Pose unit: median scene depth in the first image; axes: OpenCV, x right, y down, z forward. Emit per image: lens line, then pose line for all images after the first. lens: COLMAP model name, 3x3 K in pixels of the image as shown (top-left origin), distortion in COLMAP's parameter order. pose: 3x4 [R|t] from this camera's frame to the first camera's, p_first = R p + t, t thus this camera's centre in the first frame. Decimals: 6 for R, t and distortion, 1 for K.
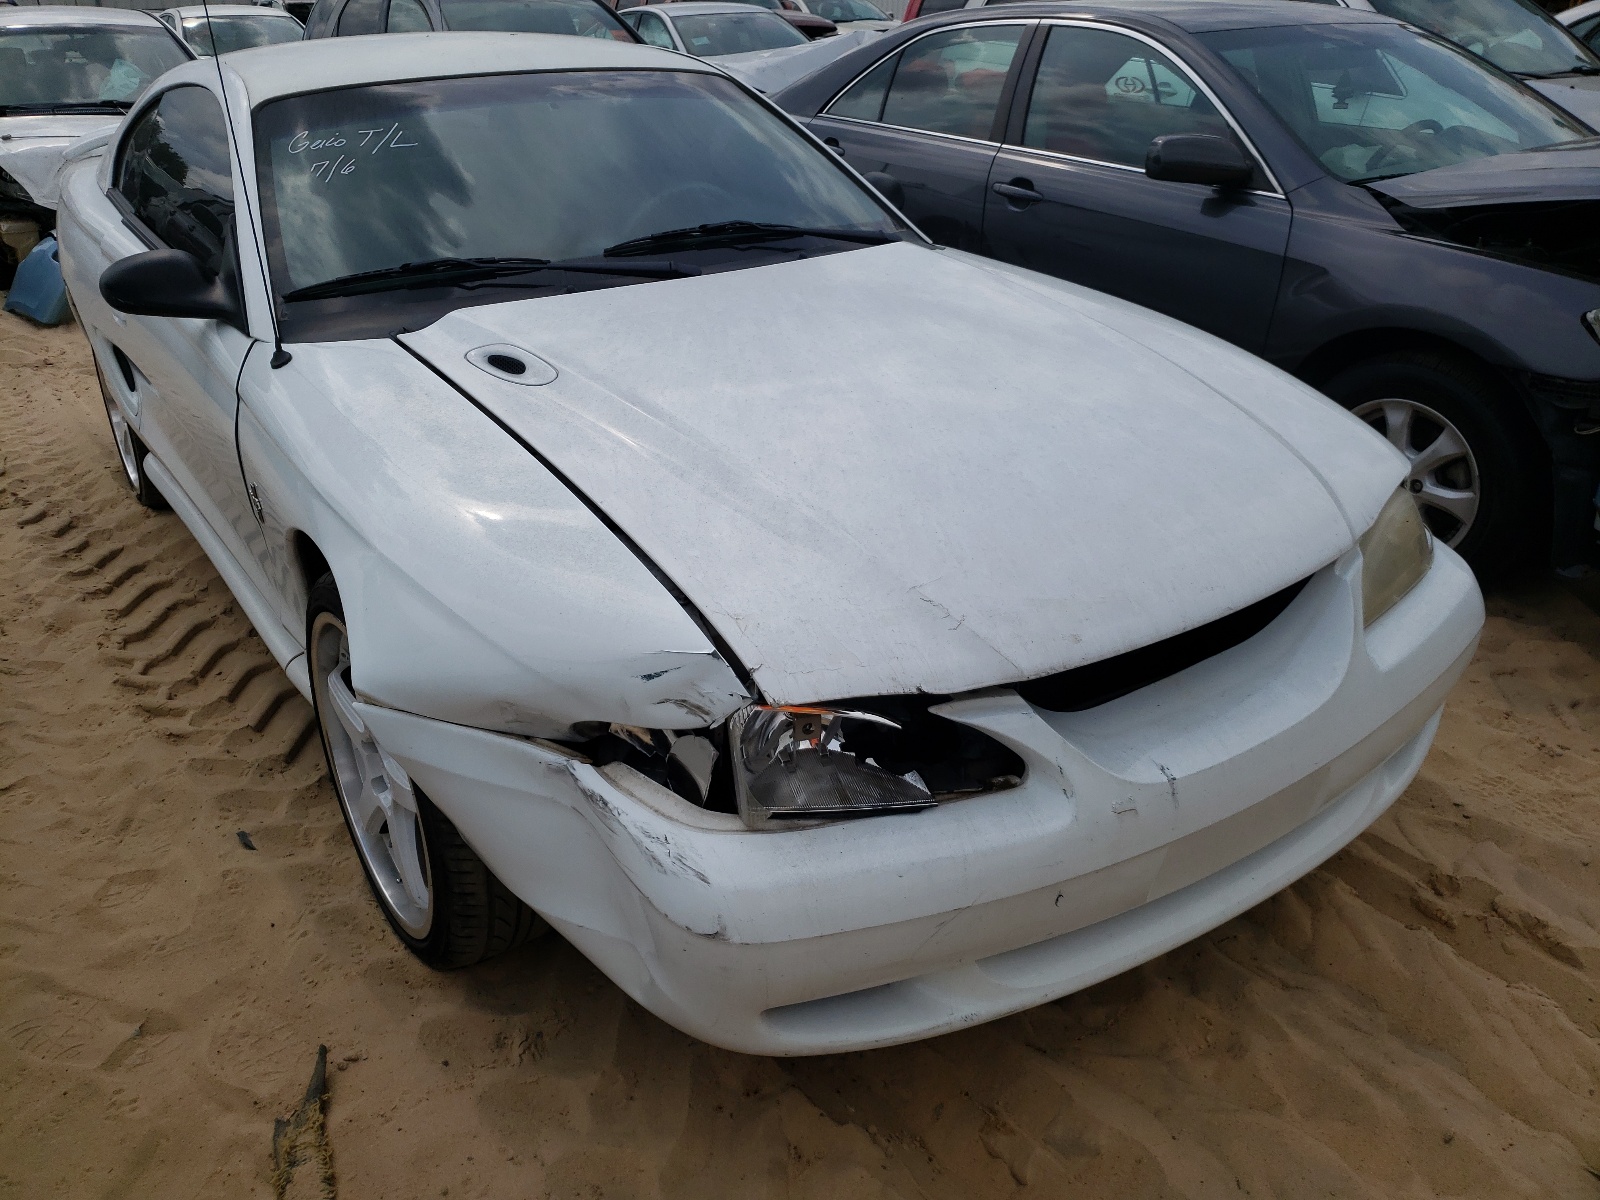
lens RADIAL K [[1162.0, 0, 863.3], [0, 1162.0, 529.1], [0, 0, 1]] dist [0.027210, -0.000500]
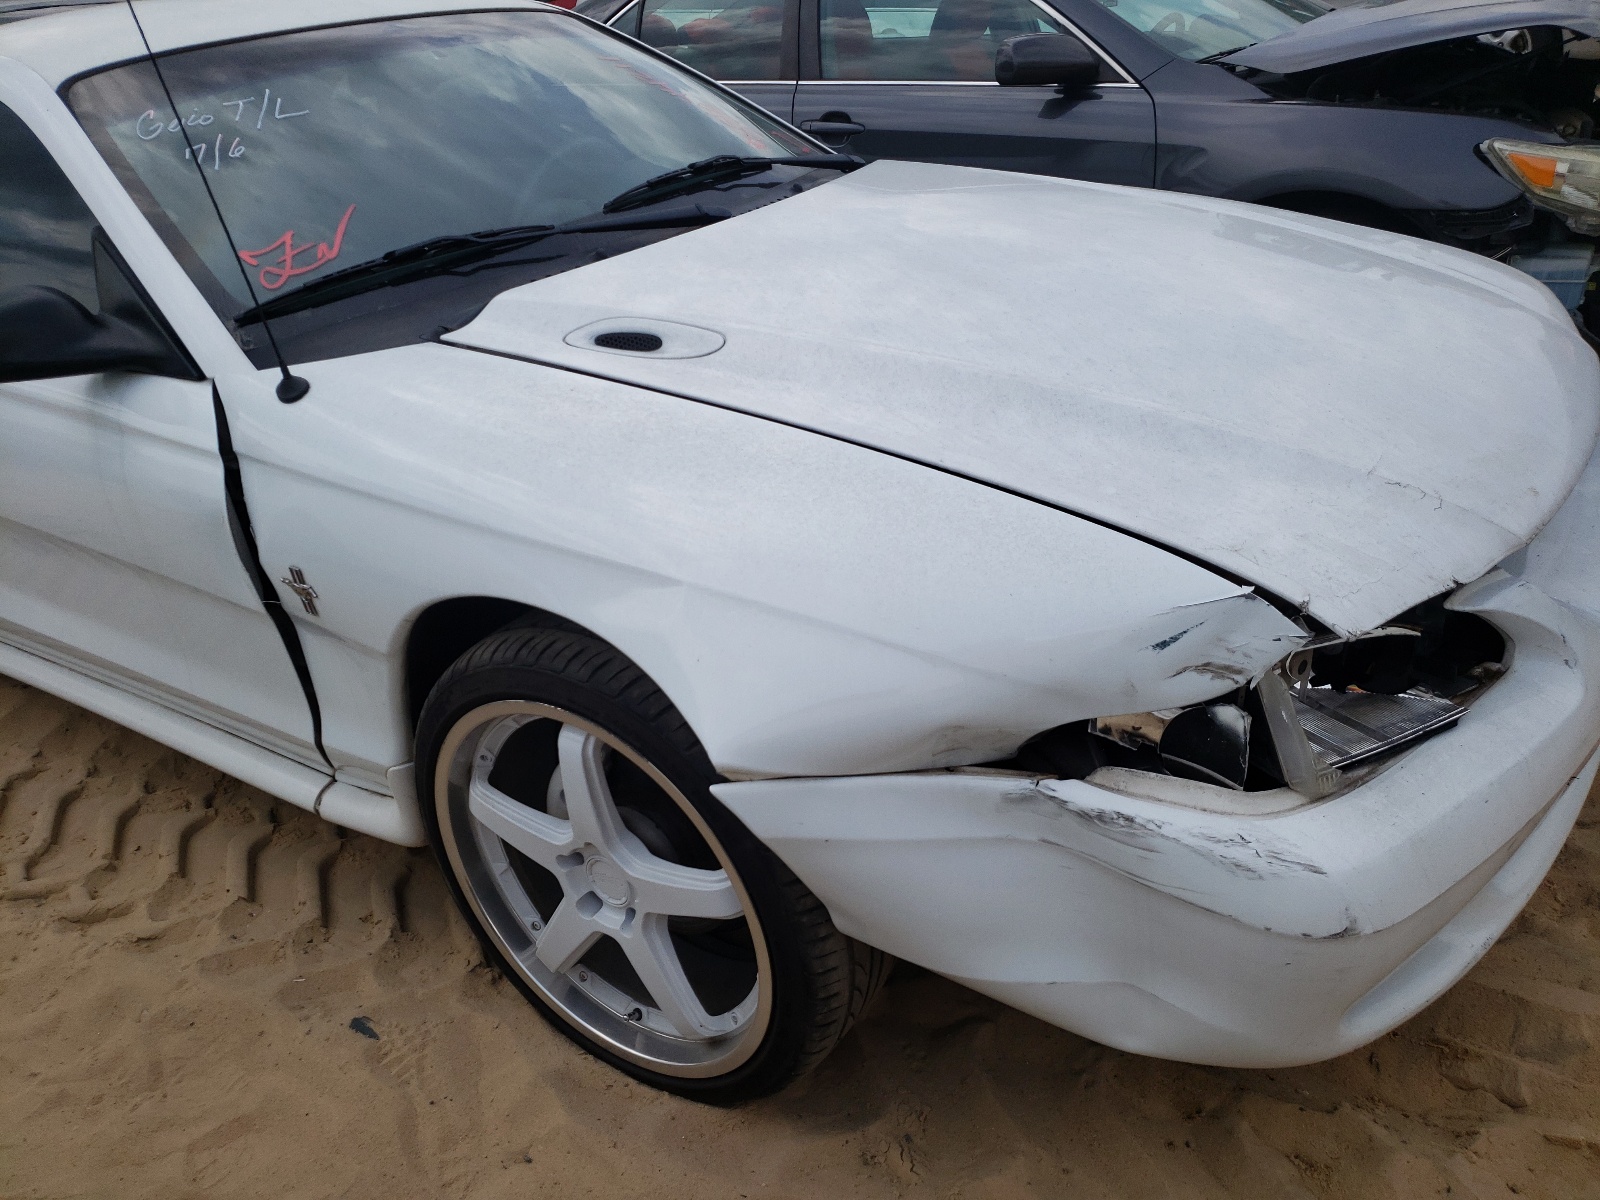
lens RADIAL K [[1162.0, 0, 863.3], [0, 1162.0, 529.1], [0, 0, 1]] dist [0.027210, -0.000500]
pose [[0.940965, -0.218233, 0.258765, -0.348211], [0.213882, 0.975813, 0.045211, -0.017490], [-0.262372, 0.012803, 0.964882, 0.184073]]
